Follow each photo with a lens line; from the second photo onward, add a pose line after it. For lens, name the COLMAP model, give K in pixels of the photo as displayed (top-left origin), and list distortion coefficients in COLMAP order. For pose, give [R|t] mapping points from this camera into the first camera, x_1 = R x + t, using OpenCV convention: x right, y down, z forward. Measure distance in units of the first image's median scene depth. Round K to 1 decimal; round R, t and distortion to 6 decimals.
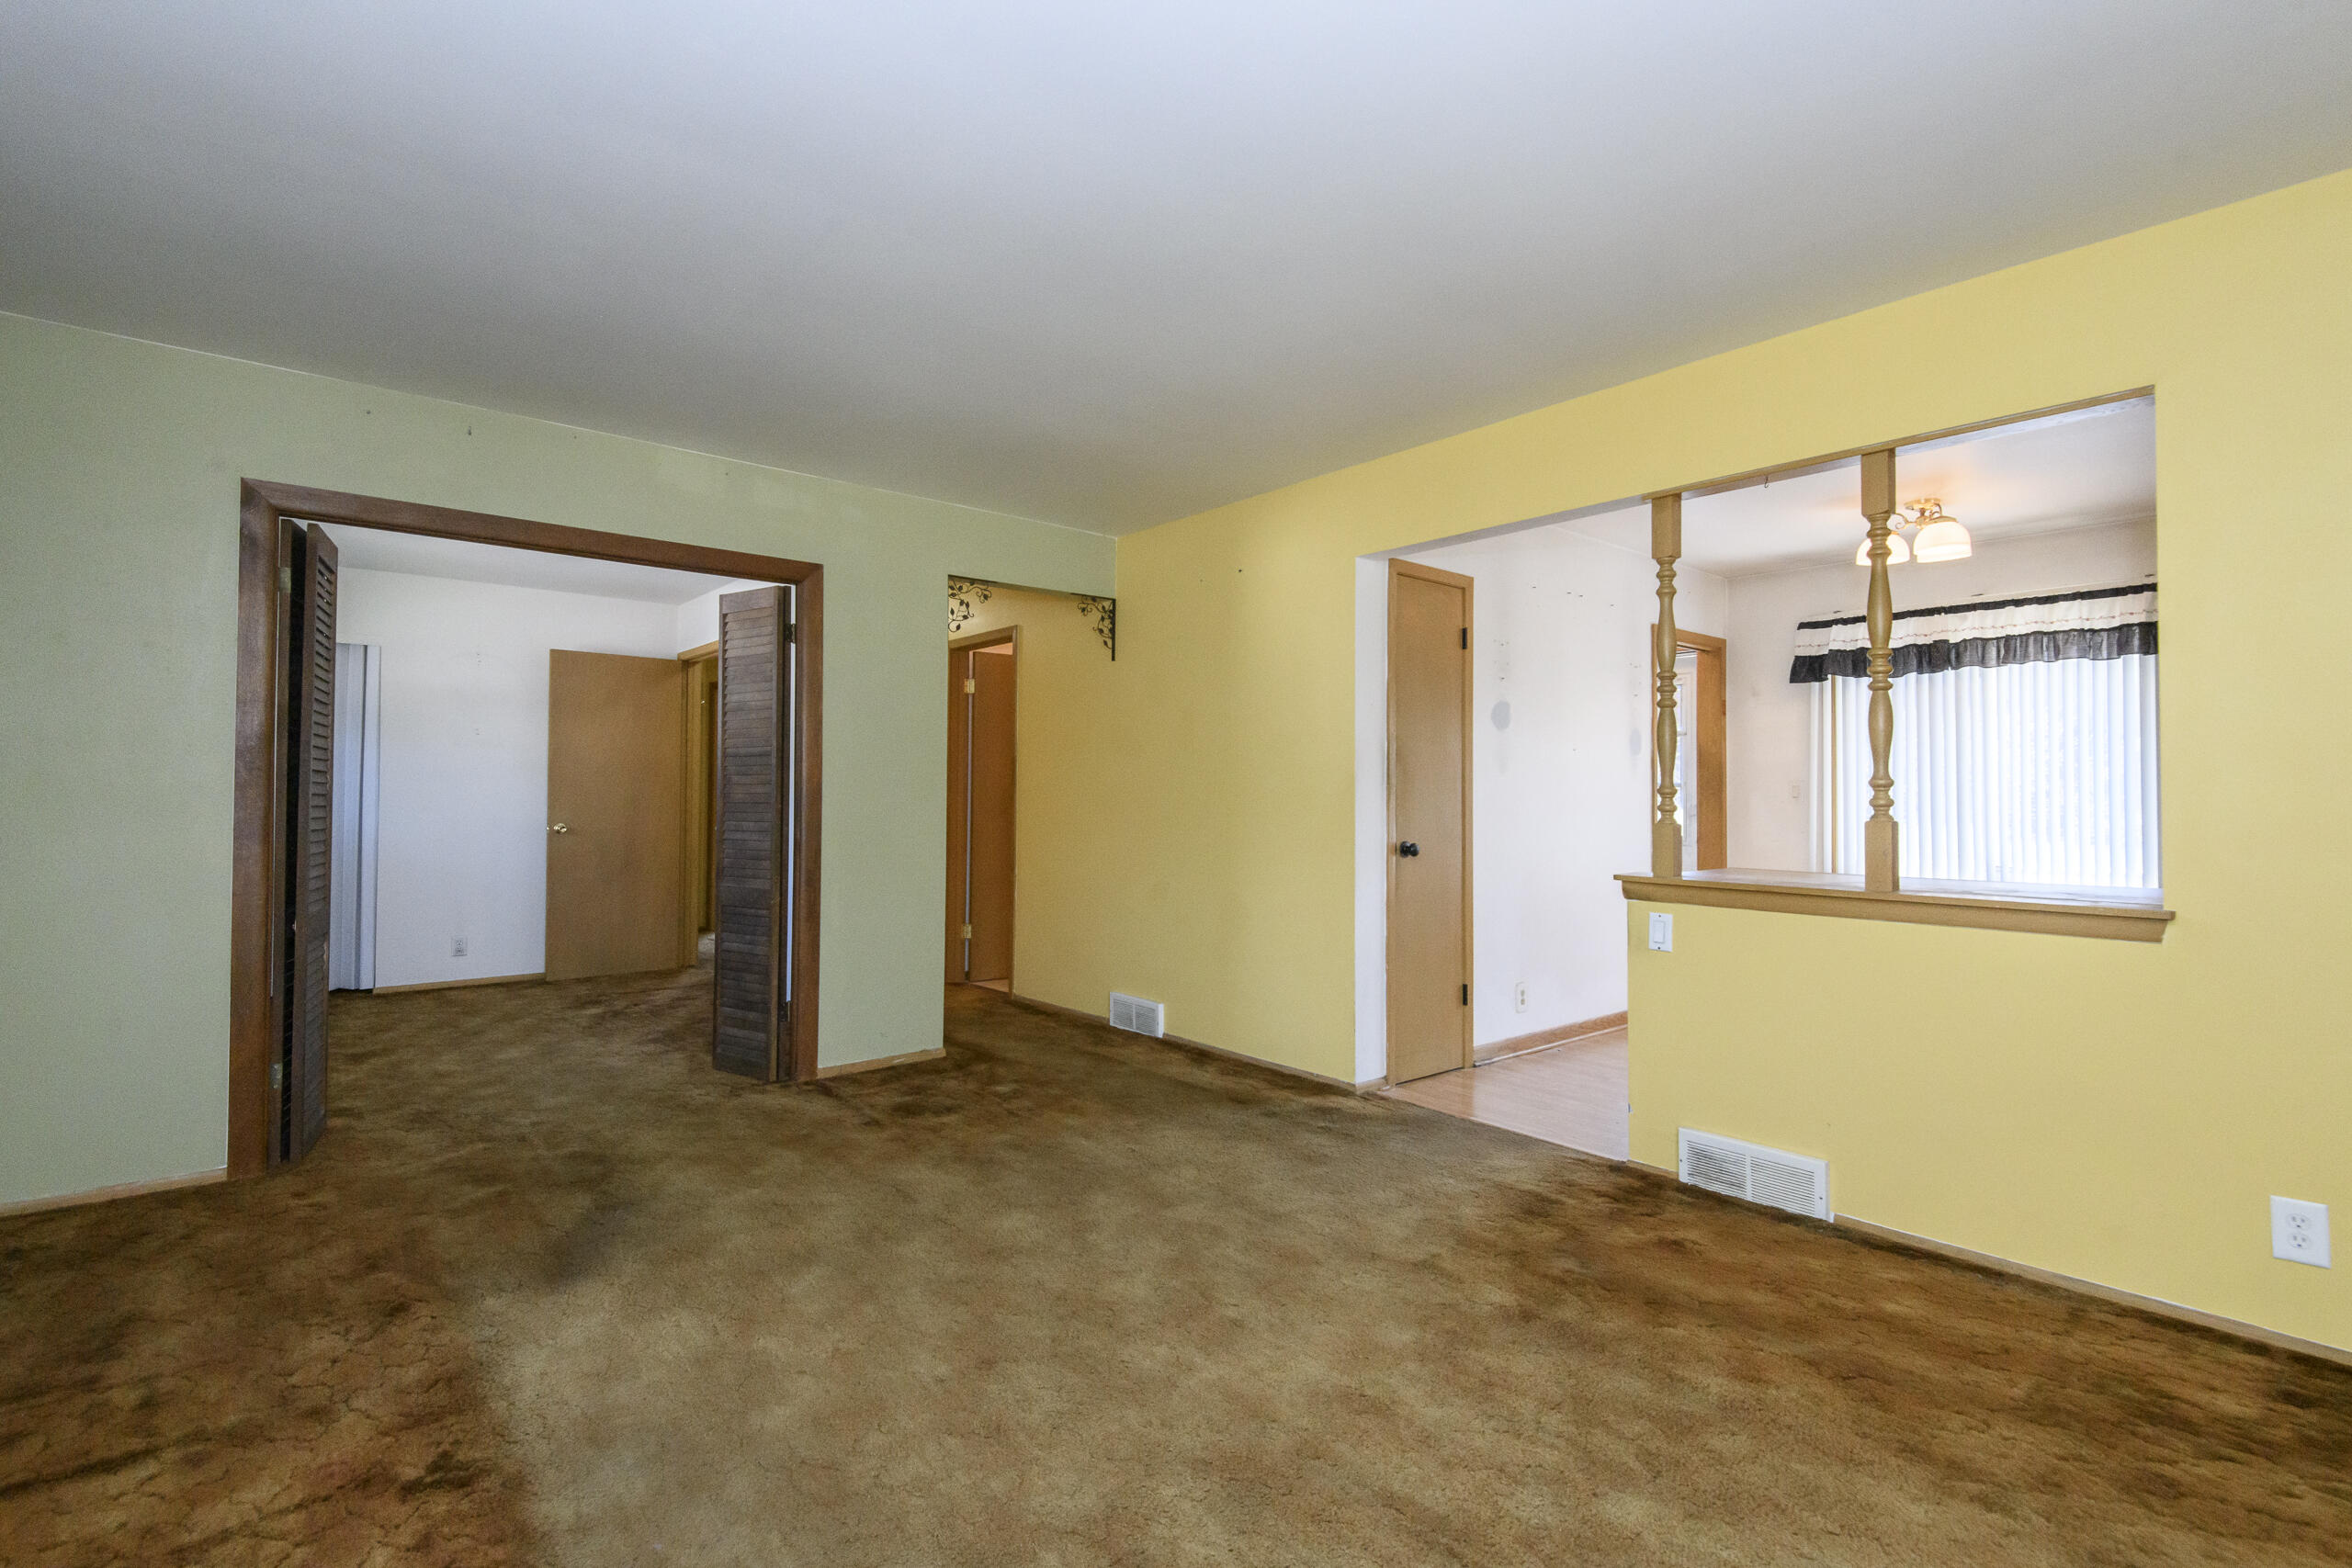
lens RADIAL K [[1079.4, 0, 1182.7], [0, 1079.4, 789.0], [0, 0, 1]] dist [0.027592, -0.014549]
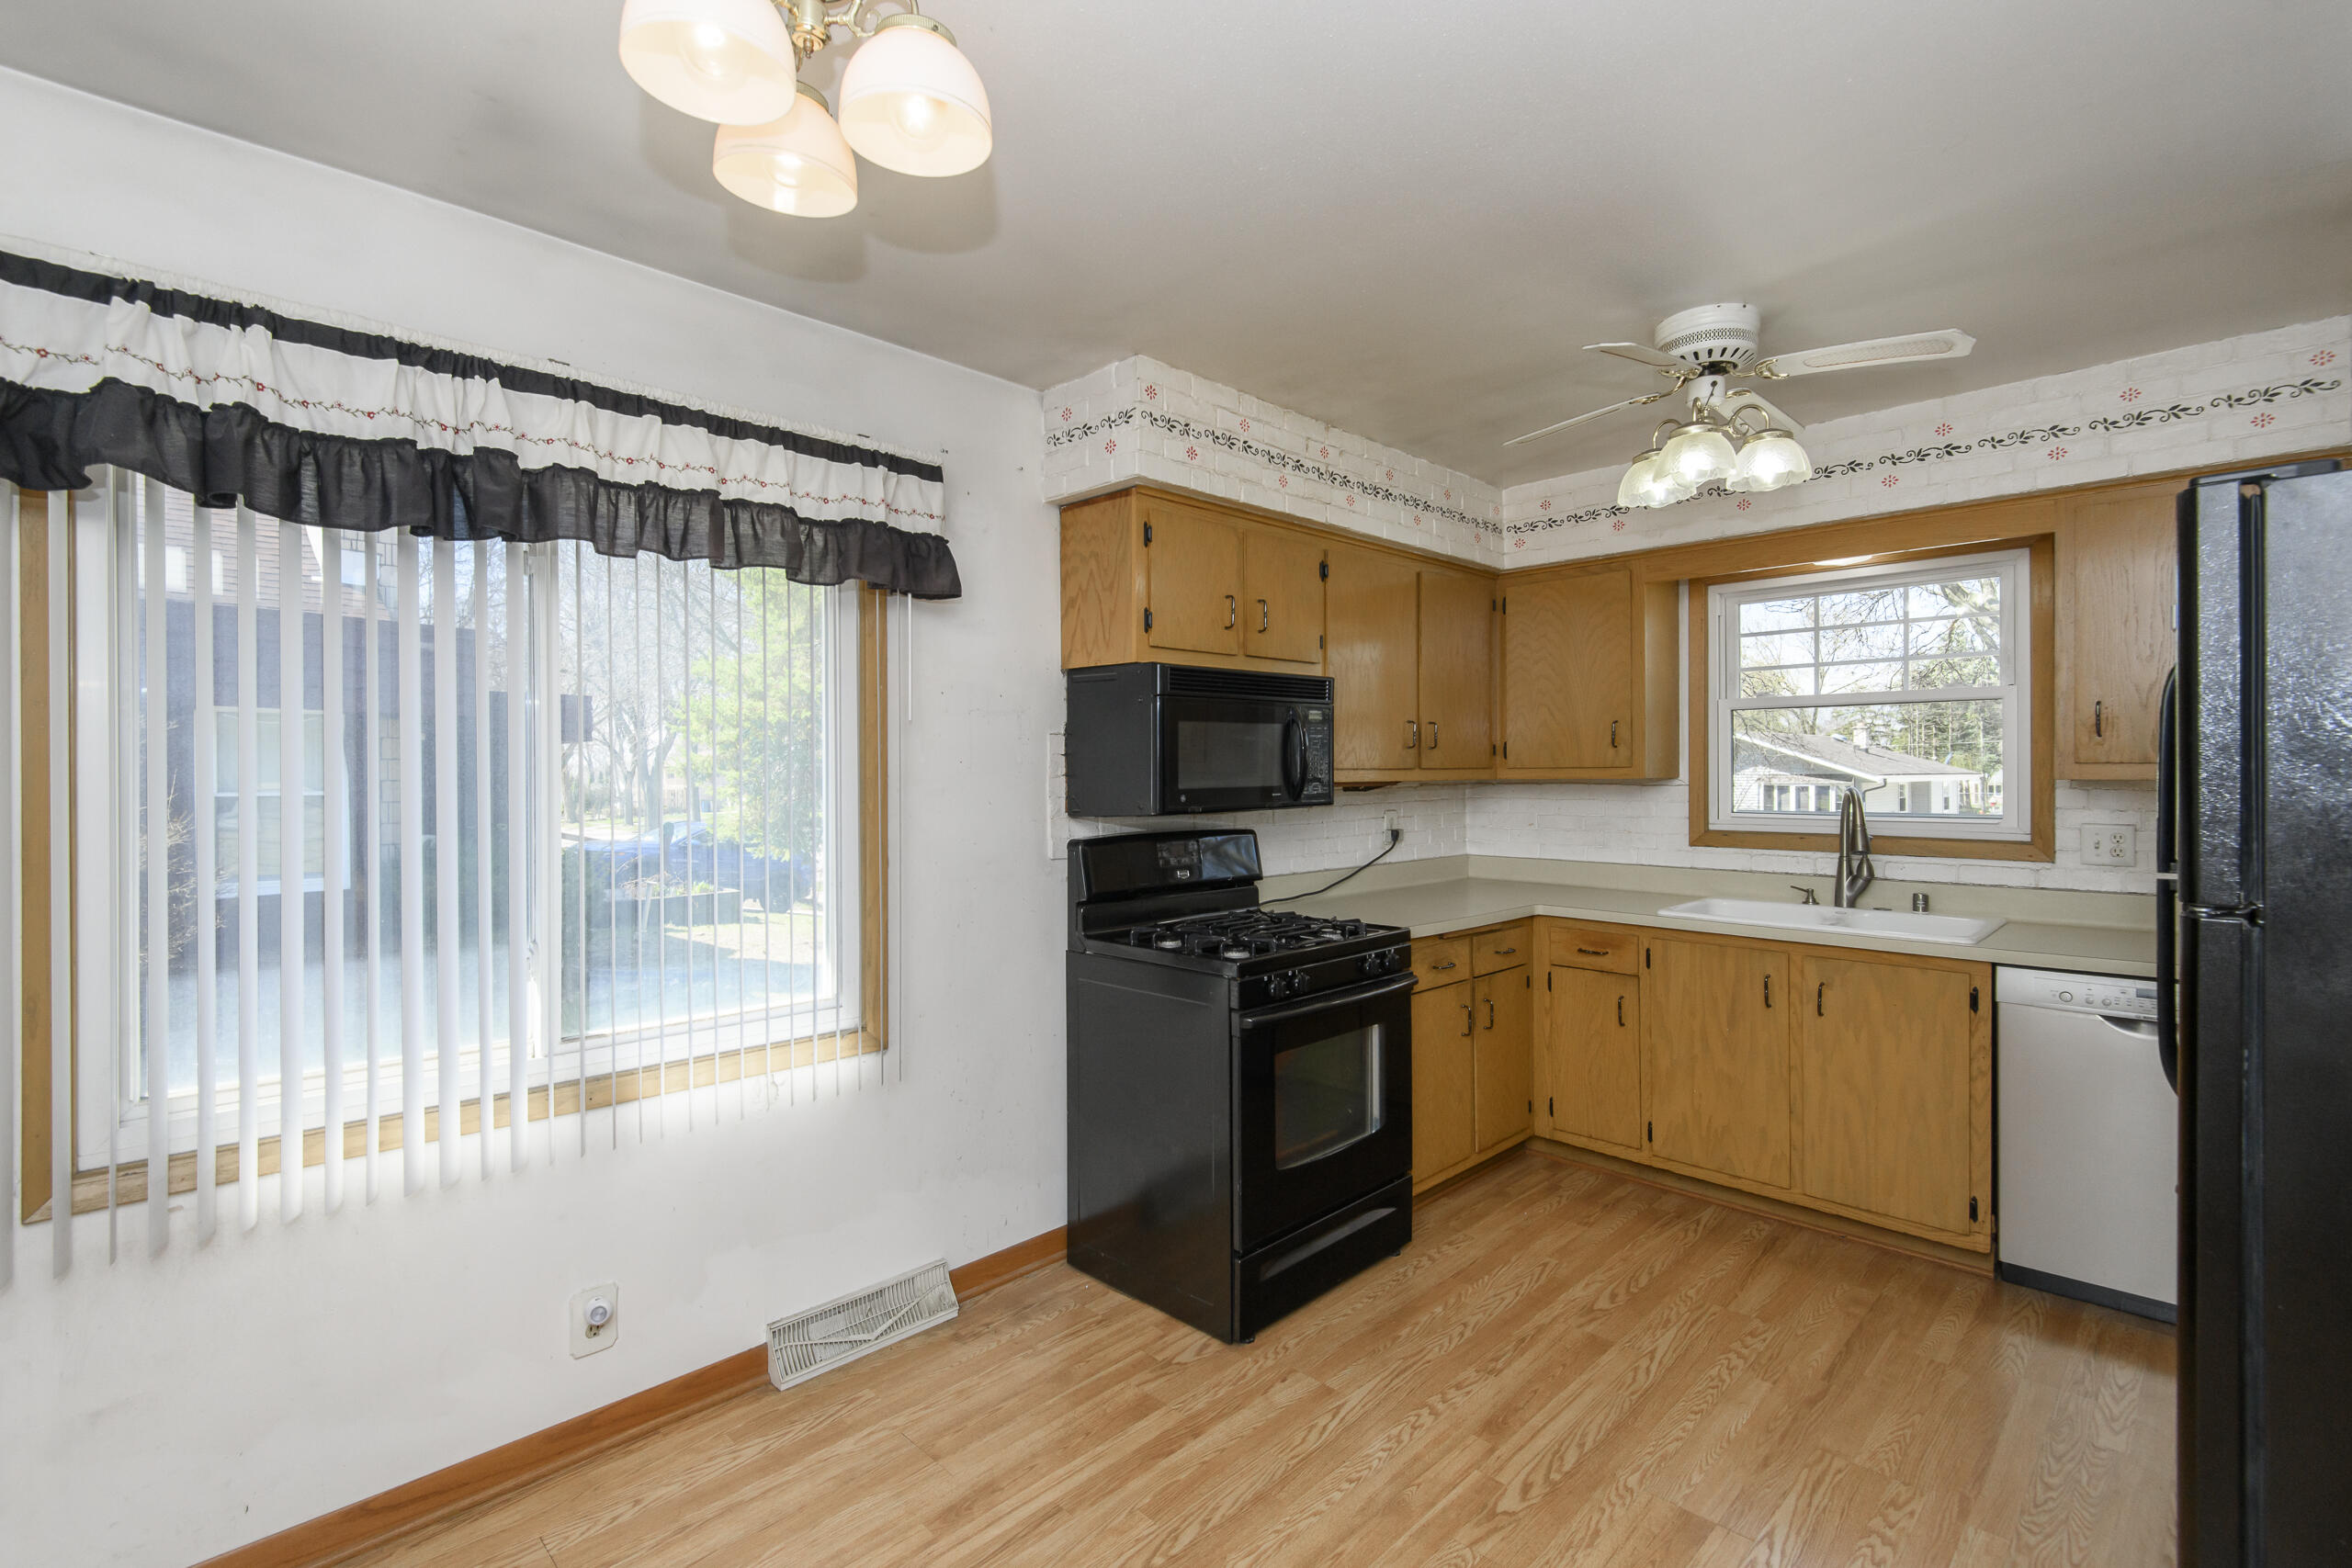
lens RADIAL K [[1079.4, 0, 1167.8], [0, 1079.4, 779.8], [0, 0, 1]] dist [0.027592, -0.014549]
pose [[-0.078131, -0.004190, 0.996934, 0.327663], [-0.004103, 0.999984, 0.003881, -0.030570], [-0.996935, -0.003787, -0.078147, 0.837871]]
